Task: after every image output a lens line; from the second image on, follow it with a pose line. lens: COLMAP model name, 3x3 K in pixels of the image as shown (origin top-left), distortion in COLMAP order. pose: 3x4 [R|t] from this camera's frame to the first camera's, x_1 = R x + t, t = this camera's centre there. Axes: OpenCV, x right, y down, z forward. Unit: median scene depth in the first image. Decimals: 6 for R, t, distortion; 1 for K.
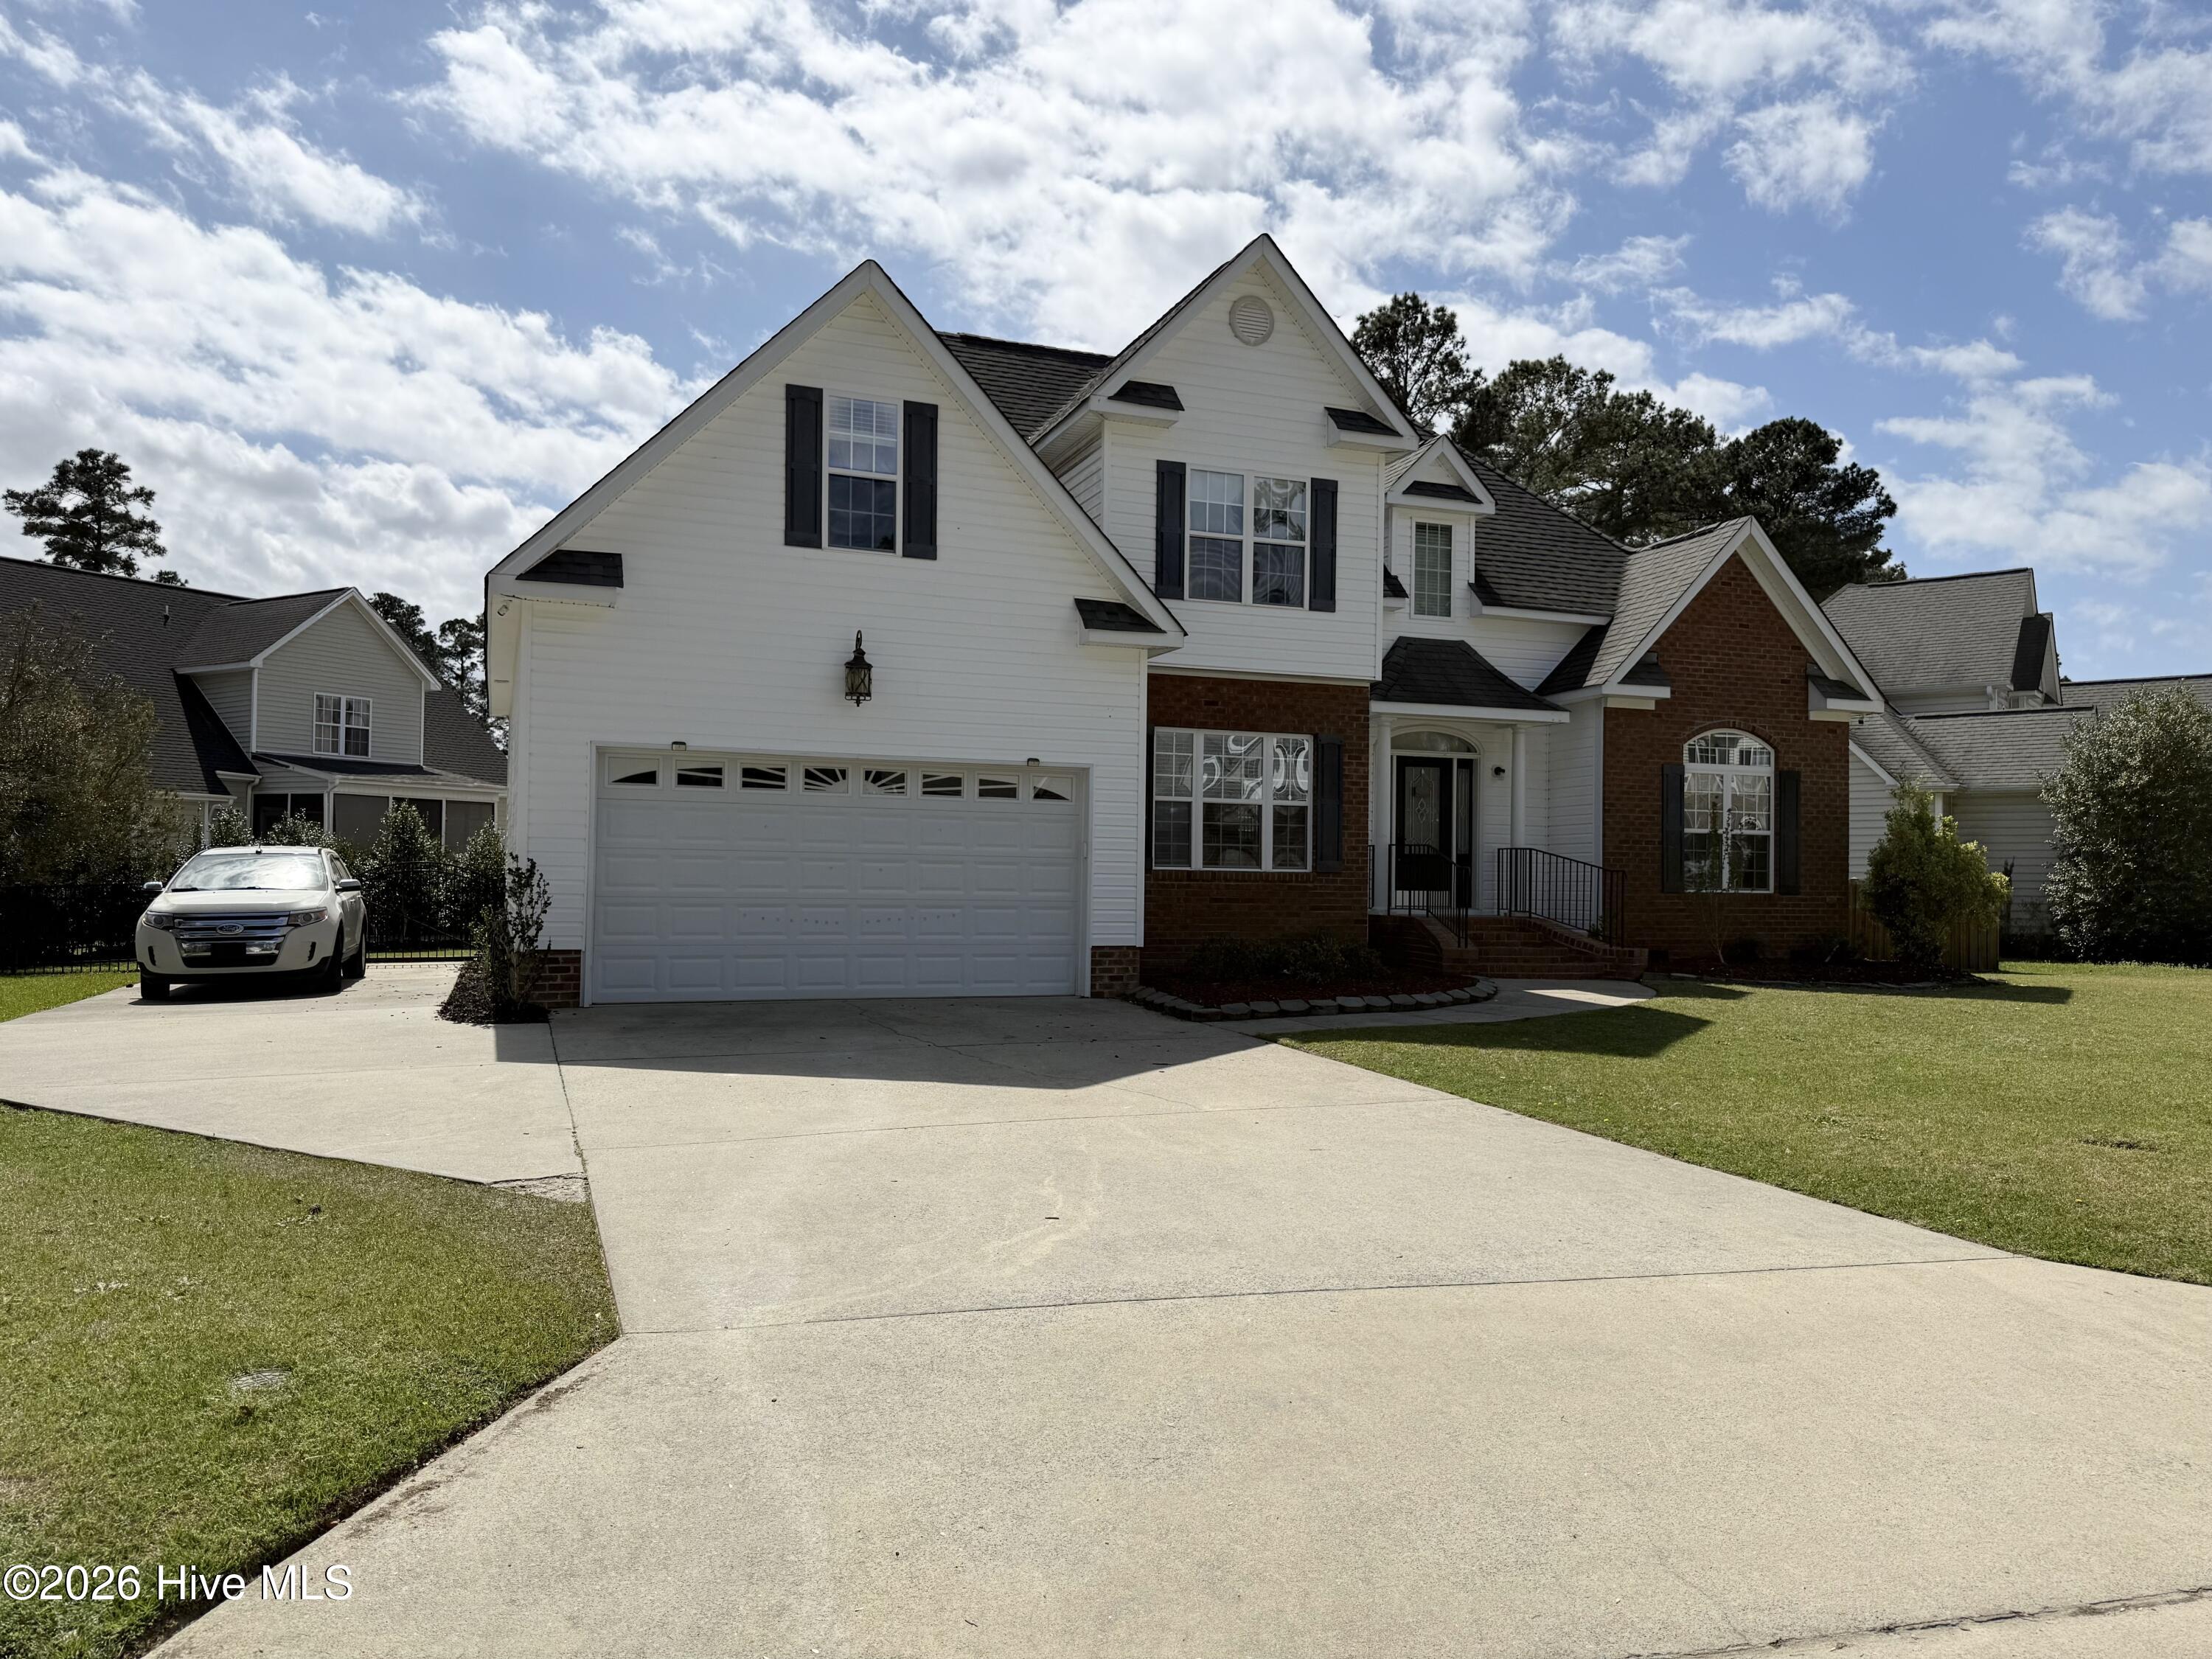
lens RADIAL K [[1552.9, 0, 1089.0], [0, 1552.9, 846.4], [0, 0, 1]] dist [0.069806, -0.092886]
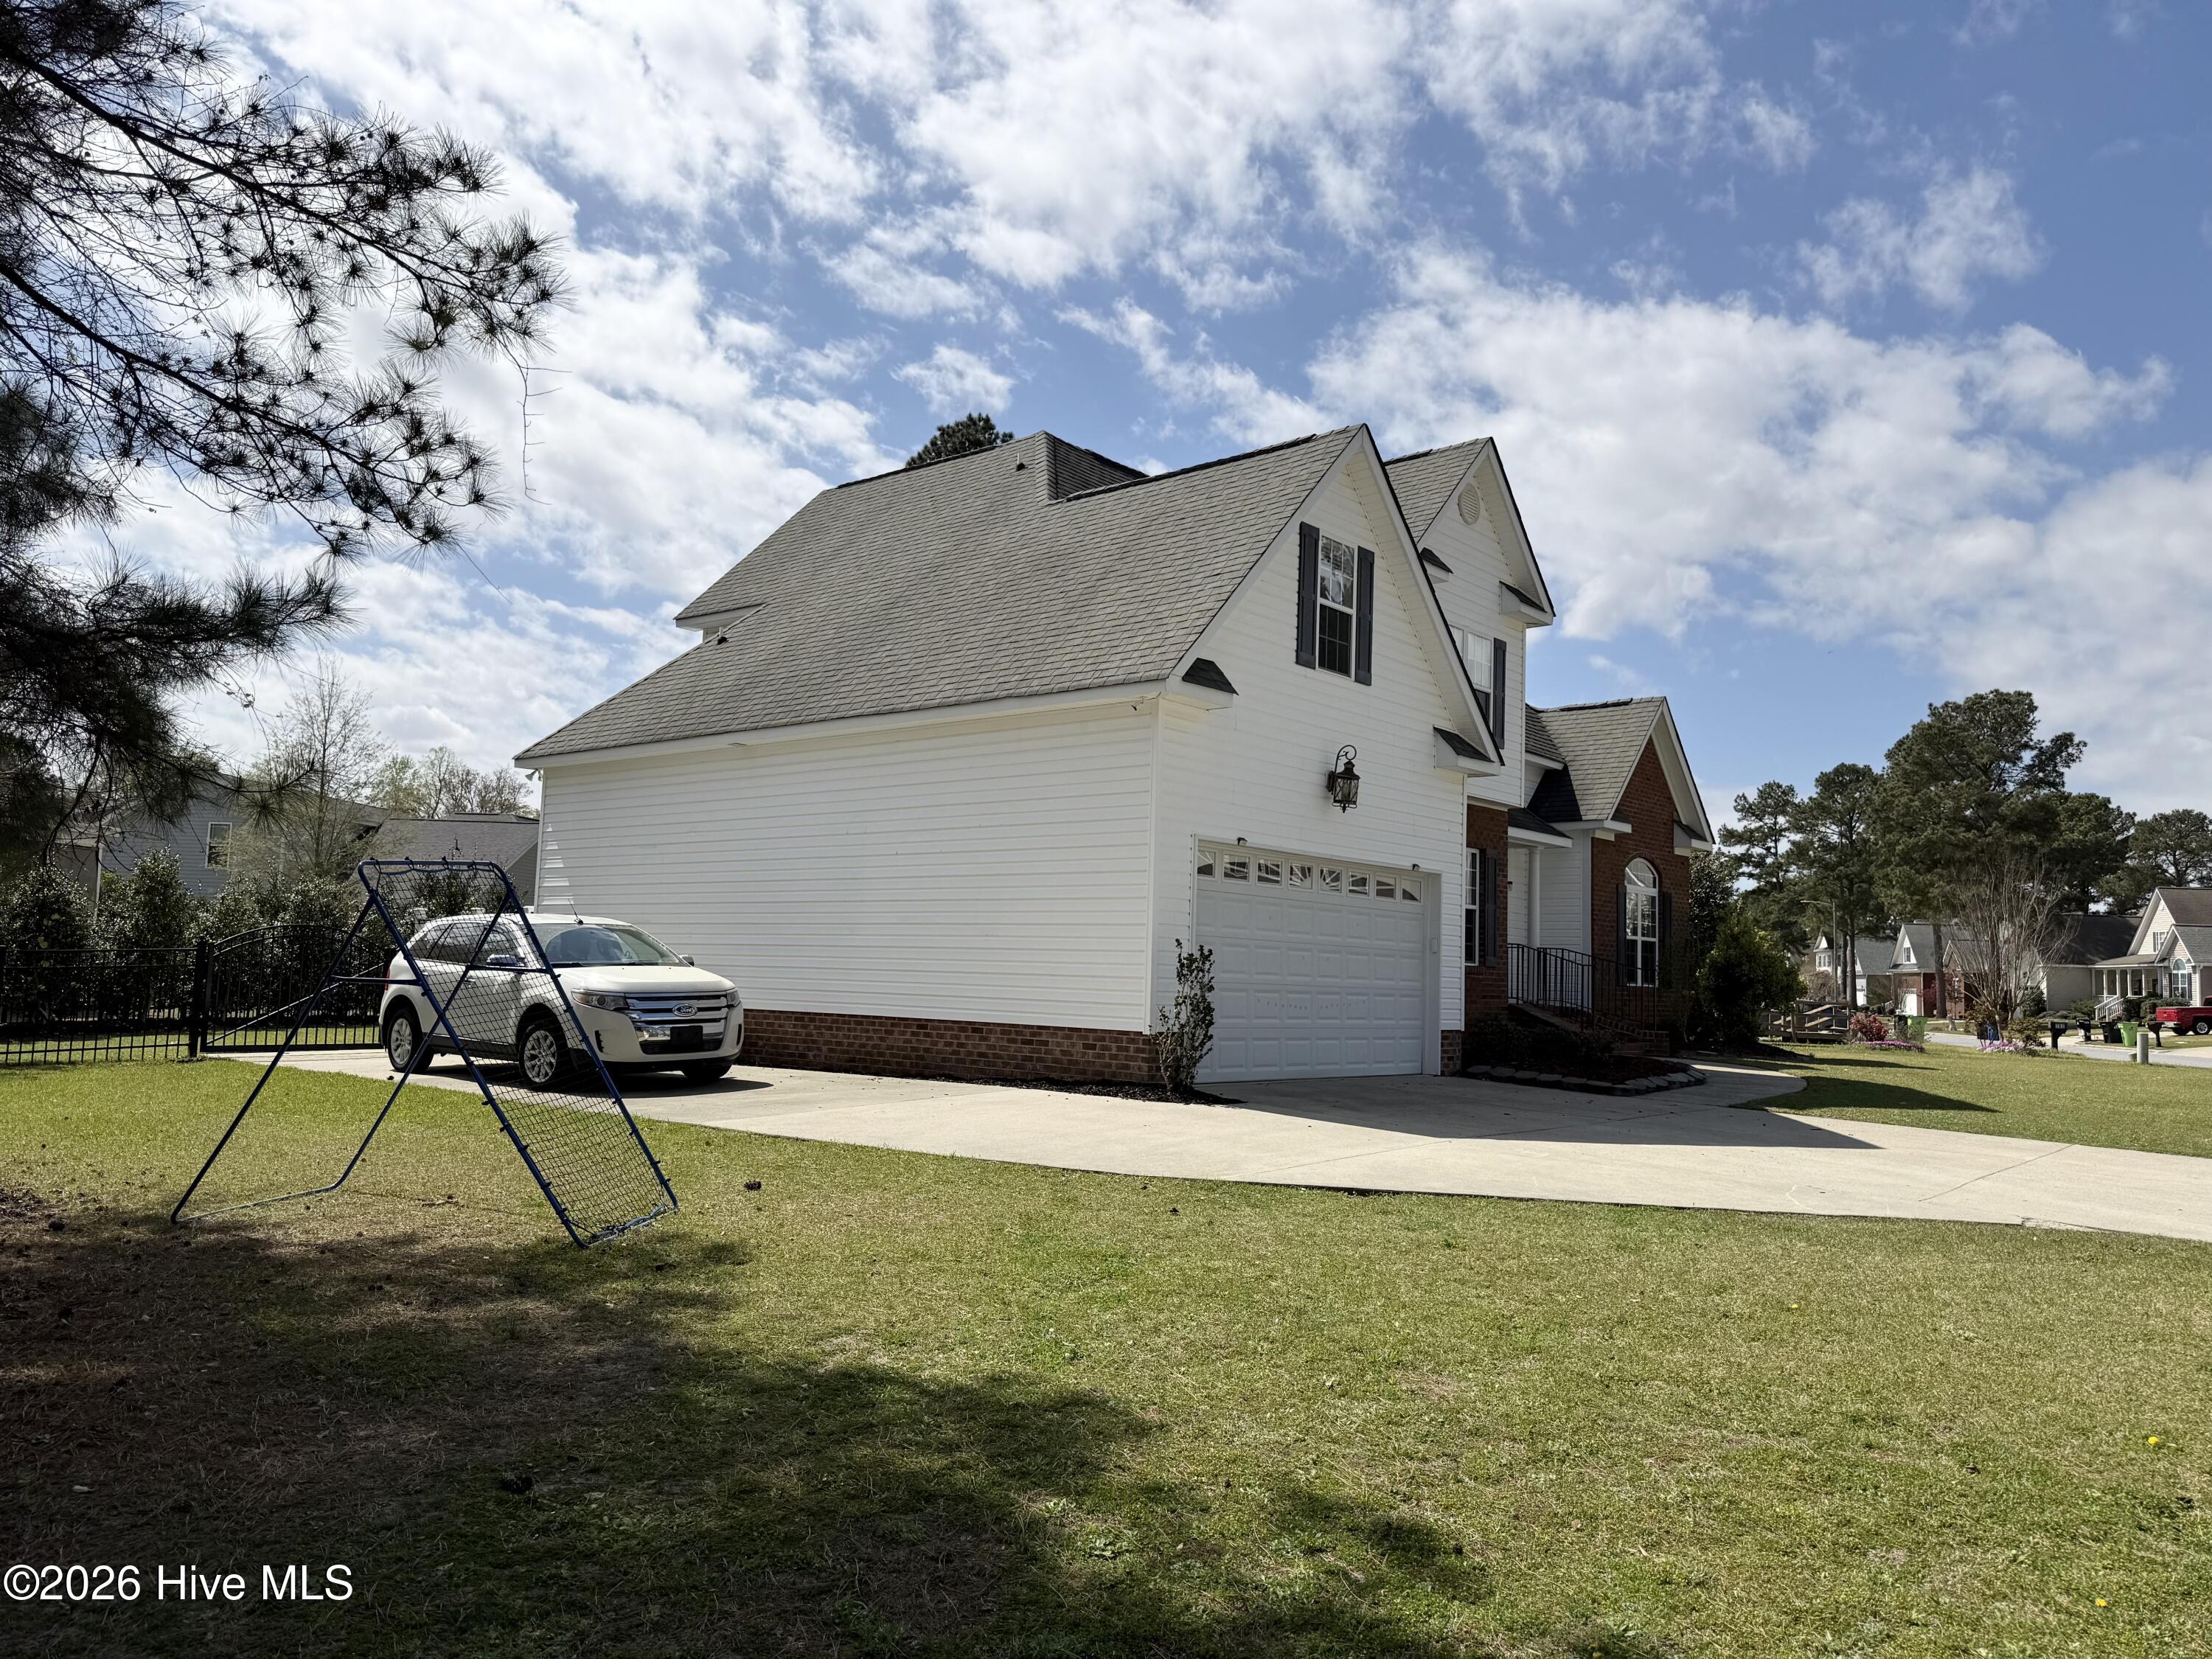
lens RADIAL K [[1552.9, 0, 1102.5], [0, 1552.9, 835.7], [0, 0, 1]] dist [0.069806, -0.092886]
pose [[0.882661, 0.055427, 0.466730, -0.691415], [-0.028579, 0.997514, -0.064413, 0.002820], [-0.469140, 0.043517, 0.882051, 0.081022]]
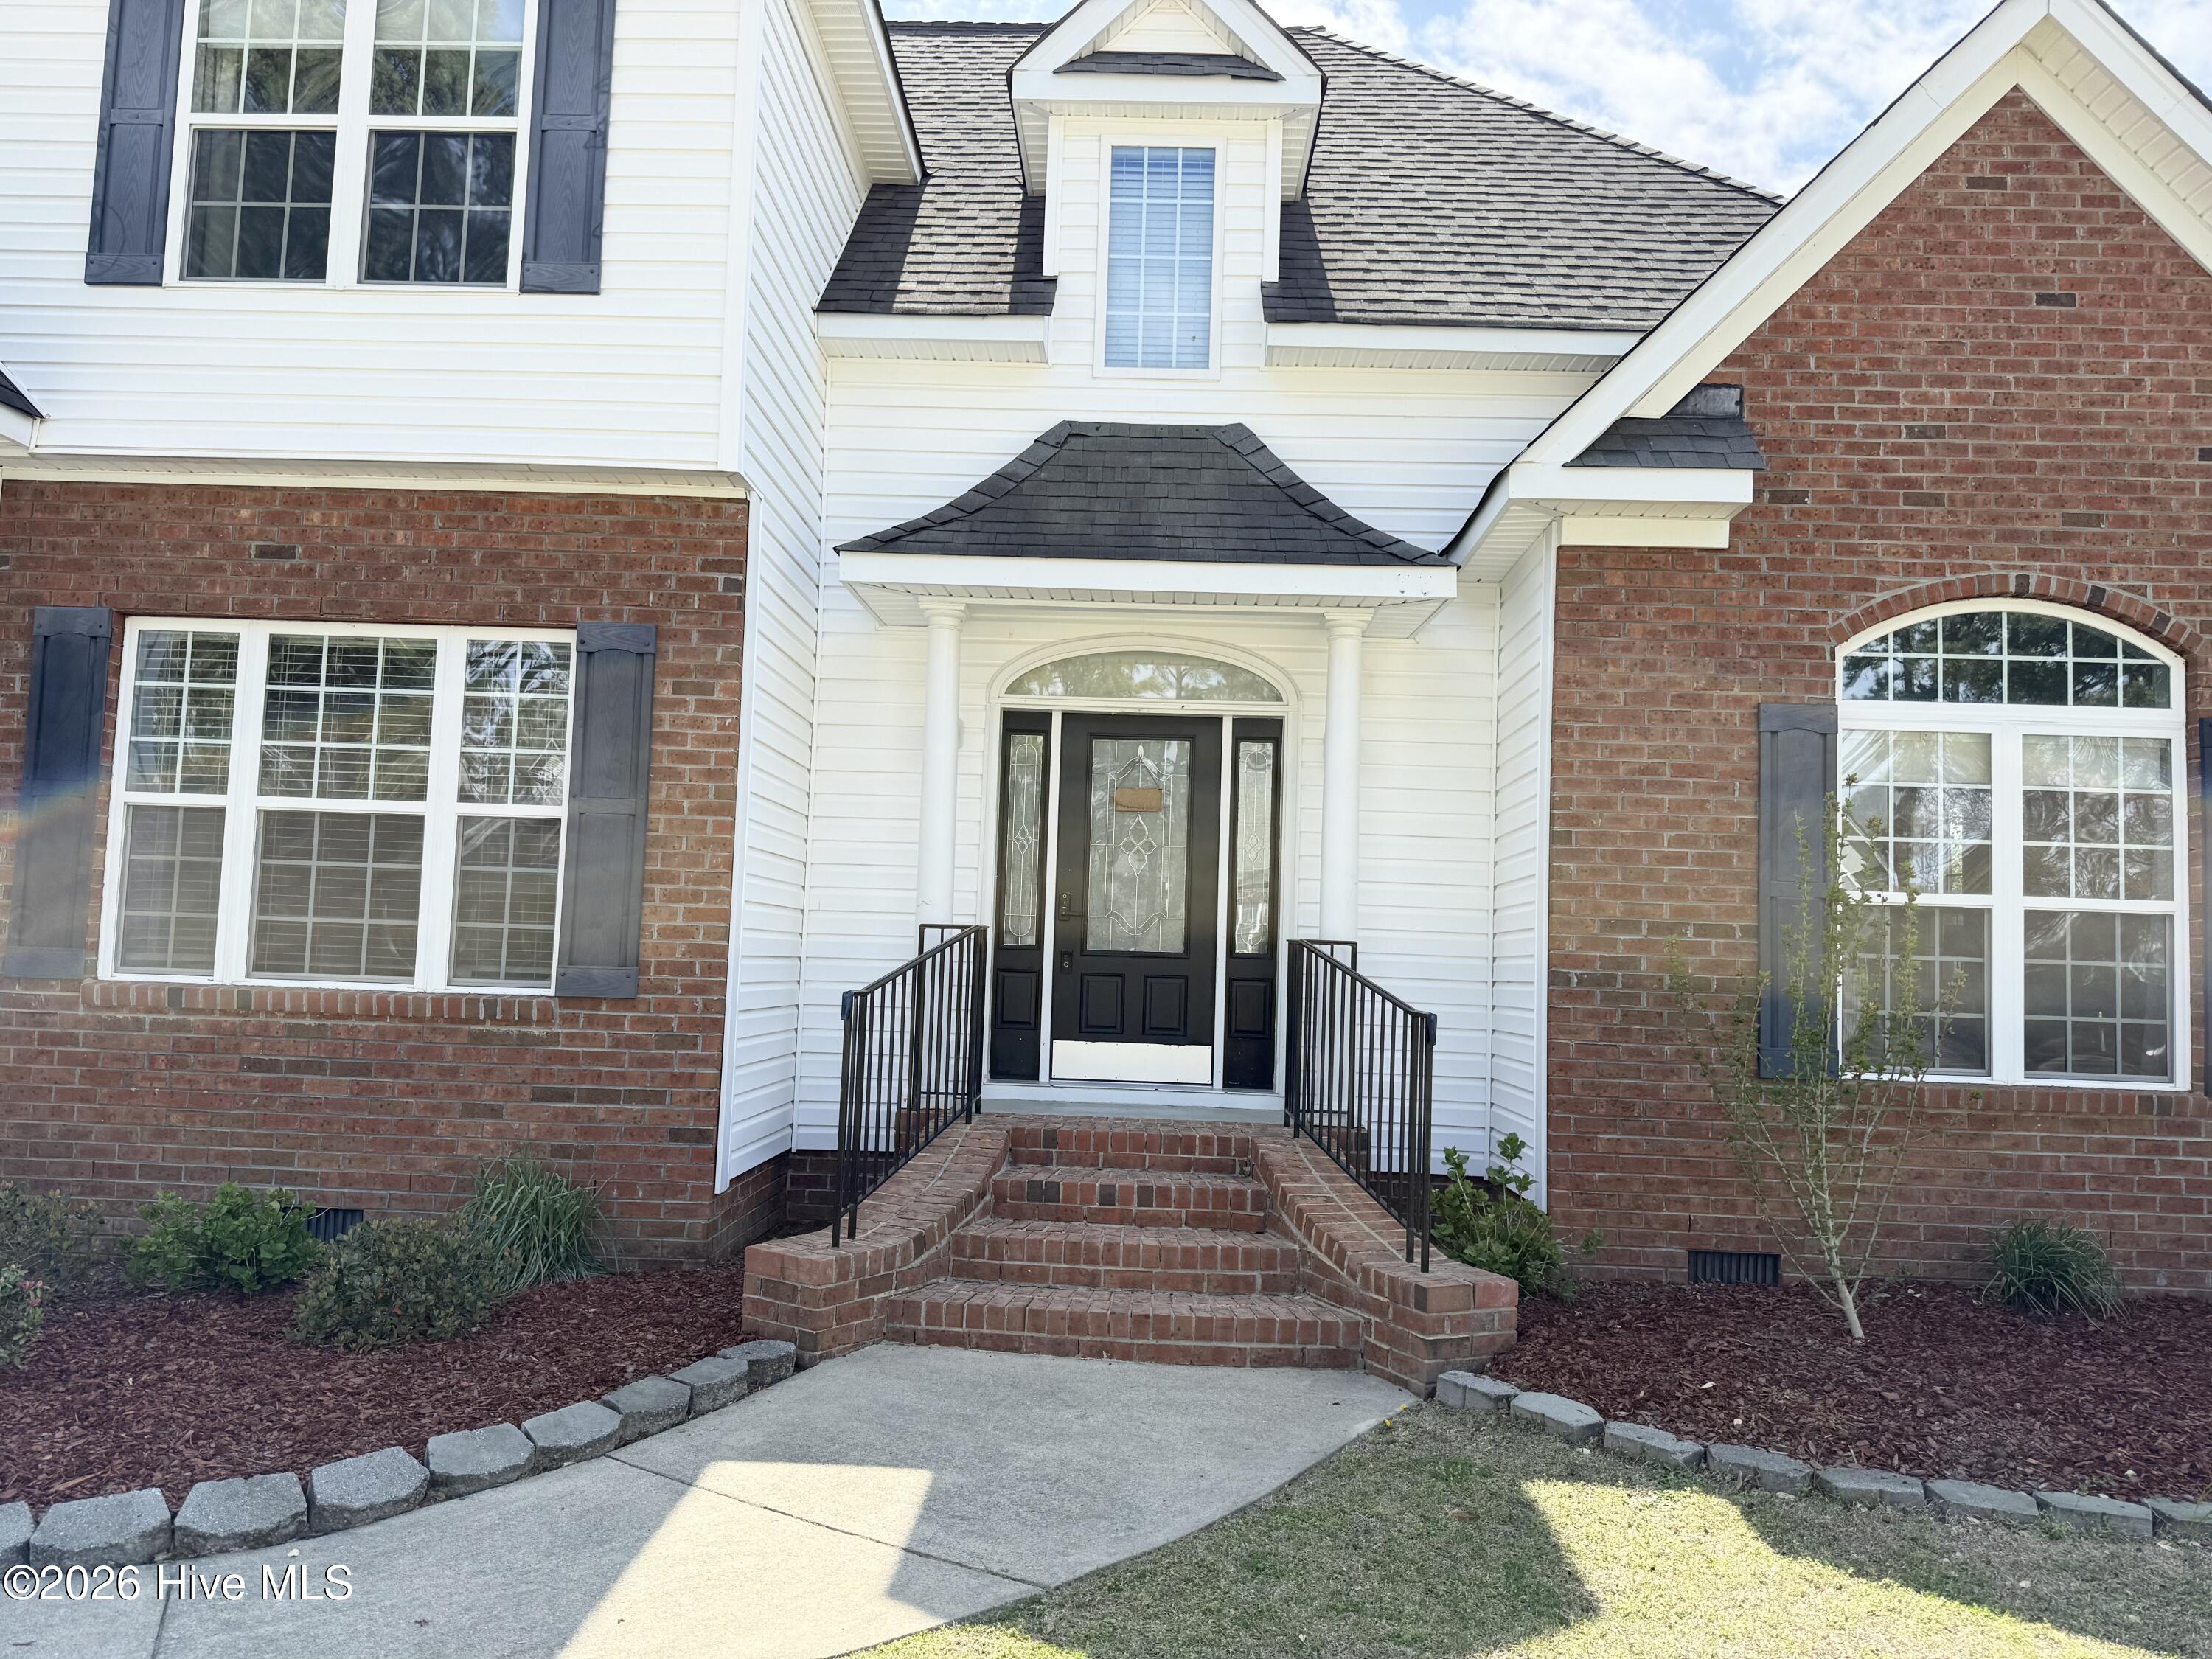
lens RADIAL K [[1552.9, 0, 1118.2], [0, 1552.9, 844.7], [0, 0, 1]] dist [0.069806, -0.092886]
pose [[0.925465, -0.012201, -0.378636, 0.420036], [-0.012013, 0.998033, -0.061523, 0.001867], [0.378642, 0.061486, 0.923498, 0.722441]]
